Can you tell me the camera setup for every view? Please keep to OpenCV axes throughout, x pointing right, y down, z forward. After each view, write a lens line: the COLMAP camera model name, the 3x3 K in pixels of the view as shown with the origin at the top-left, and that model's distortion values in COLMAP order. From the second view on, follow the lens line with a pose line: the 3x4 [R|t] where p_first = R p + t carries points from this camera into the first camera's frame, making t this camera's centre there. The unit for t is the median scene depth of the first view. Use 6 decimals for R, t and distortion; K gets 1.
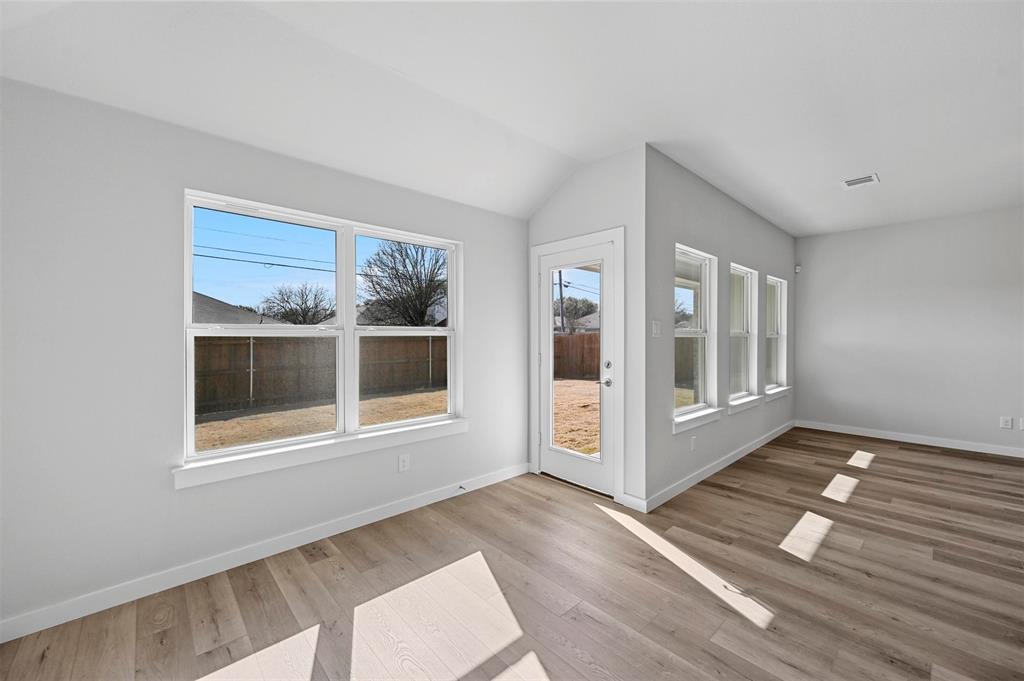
lens RADIAL K [[404.0, 0, 516.2], [0, 404.0, 337.4], [0, 0, 1]] dist [-0.001635, 0.000008]
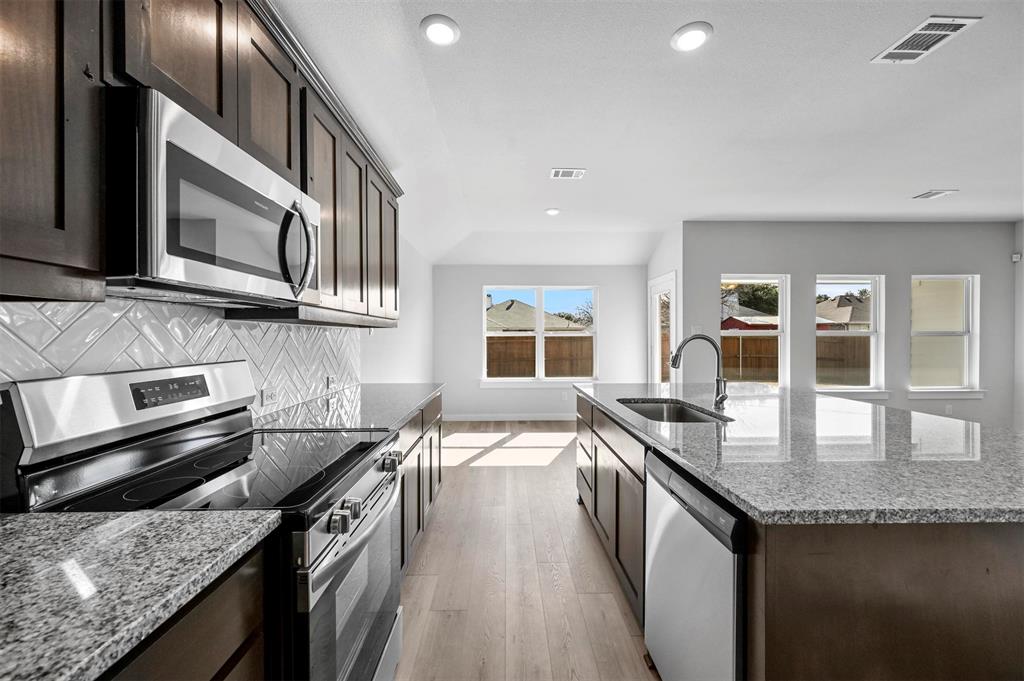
lens RADIAL K [[403.2, 0, 512.2], [0, 403.2, 338.7], [0, 0, 1]] dist [-0.001797, -0.000114]
pose [[0.743804, -0.000150, -0.668398, 0.960798], [0.000814, 0.999999, 0.000682, 0.008787], [0.668397, -0.001051, 0.743804, -0.767536]]
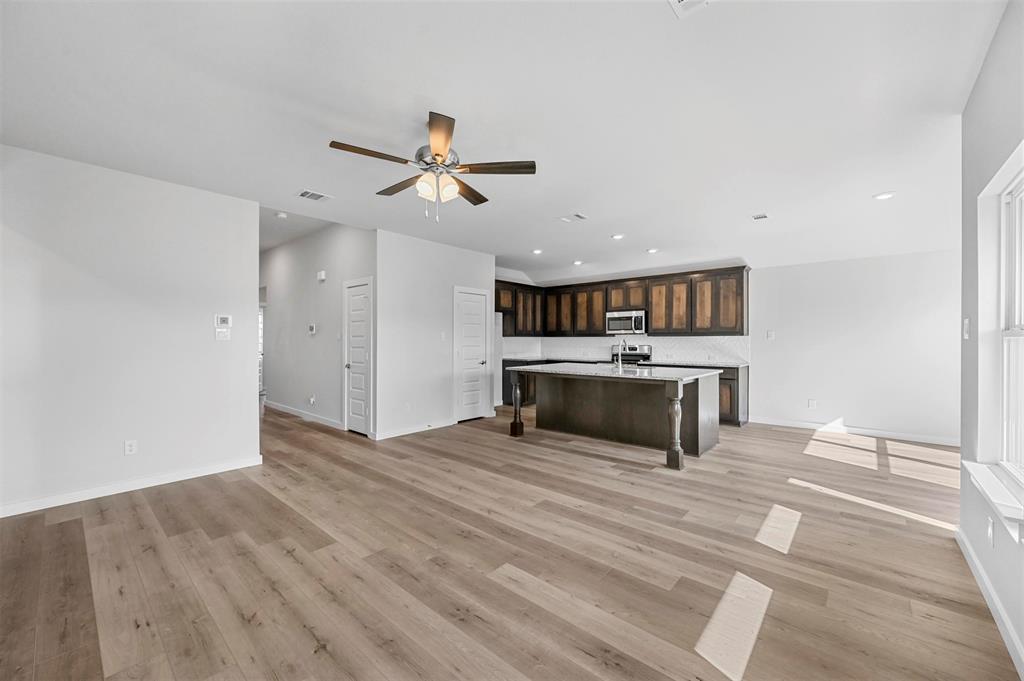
lens RADIAL K [[400.5, 0, 514.6], [0, 400.5, 340.0], [0, 0, 1]] dist [-0.000224, 0.000177]
pose [[-0.994967, -0.000069, -0.100205, 1.431876], [-0.000436, 0.999993, 0.003644, -0.003624], [0.100204, 0.003669, -0.994960, 1.849679]]
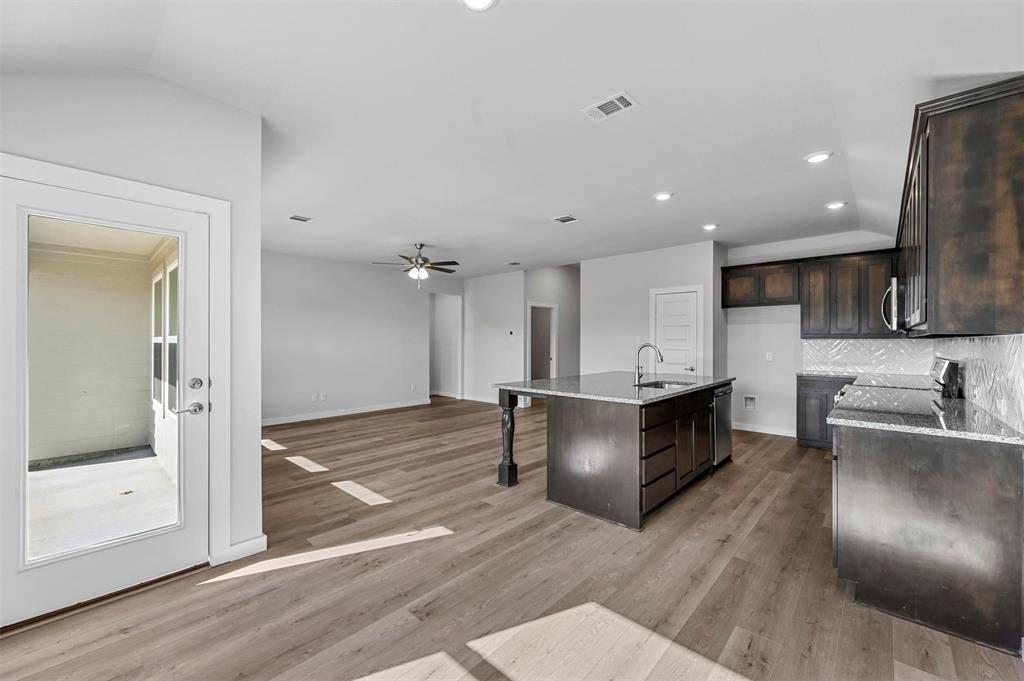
lens RADIAL K [[404.0, 0, 516.2], [0, 404.0, 337.4], [0, 0, 1]] dist [-0.001635, 0.000008]
pose [[-0.079804, 0.006922, 0.996787, -0.603572], [0.001470, 0.999976, -0.006826, -0.010531], [-0.996809, 0.000920, -0.079812, 0.557159]]
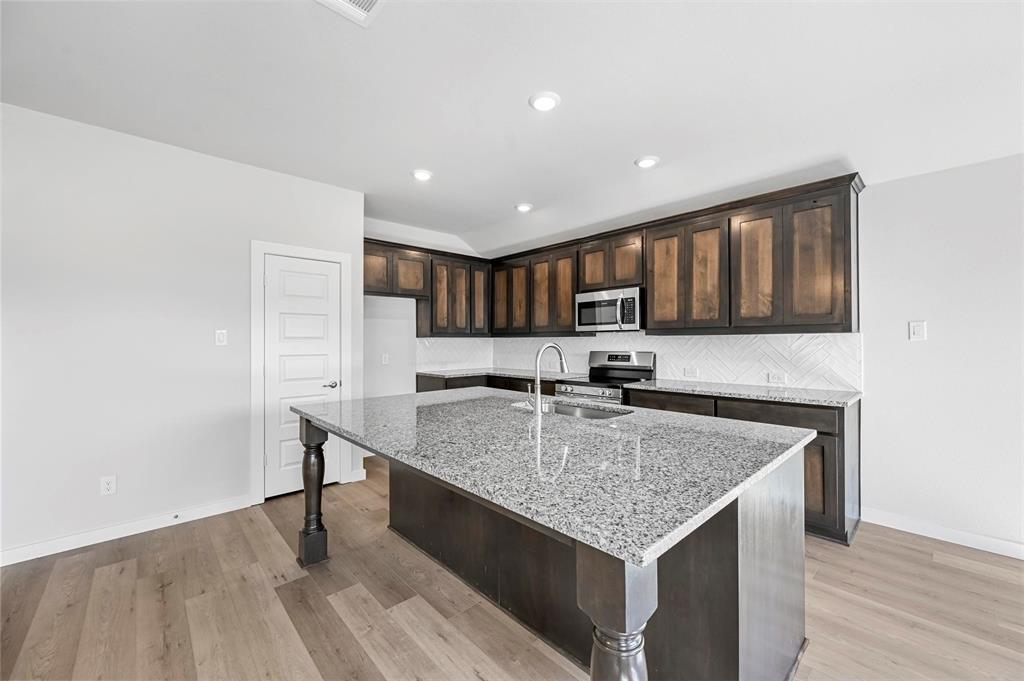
lens RADIAL K [[400.5, 0, 514.6], [0, 400.5, 340.0], [0, 0, 1]] dist [-0.000224, 0.000177]
pose [[-0.999995, 0.003066, -0.000509, 0.797552], [0.003066, 0.999995, 0.000091, -0.003820], [0.000510, 0.000089, -1.000000, 0.788716]]
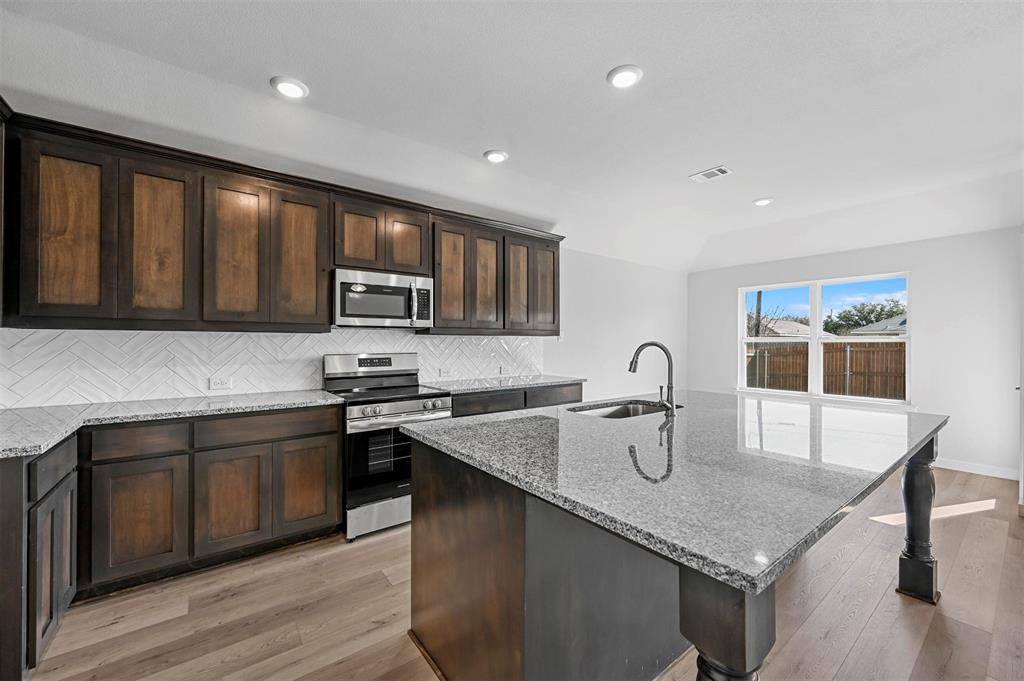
lens RADIAL K [[403.2, 0, 512.2], [0, 403.2, 338.7], [0, 0, 1]] dist [-0.001797, -0.000114]
pose [[-0.094978, -0.009718, -0.995432, 1.516195], [-0.005601, 0.999942, -0.009228, 0.005187], [0.995464, 0.004699, -0.095027, -0.191749]]
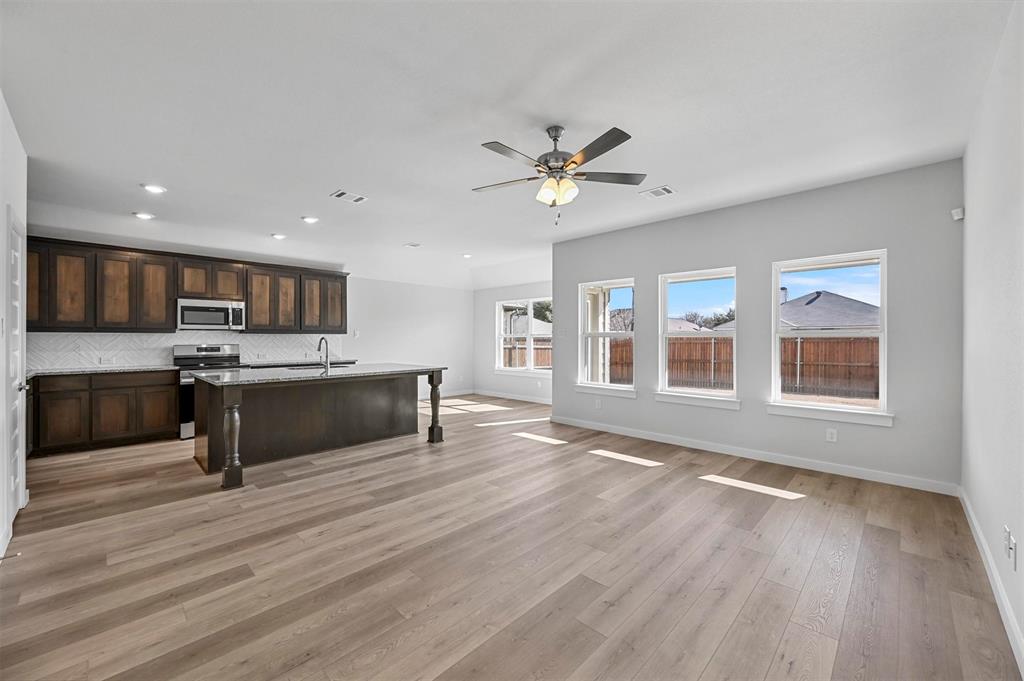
lens RADIAL K [[404.0, 0, 516.2], [0, 404.0, 337.4], [0, 0, 1]] dist [-0.001635, 0.000008]
pose [[0.053043, -0.004053, -0.998584, 2.507833], [-0.001546, 0.999990, -0.004141, 0.009514], [0.998591, 0.001764, 0.053036, 0.739662]]
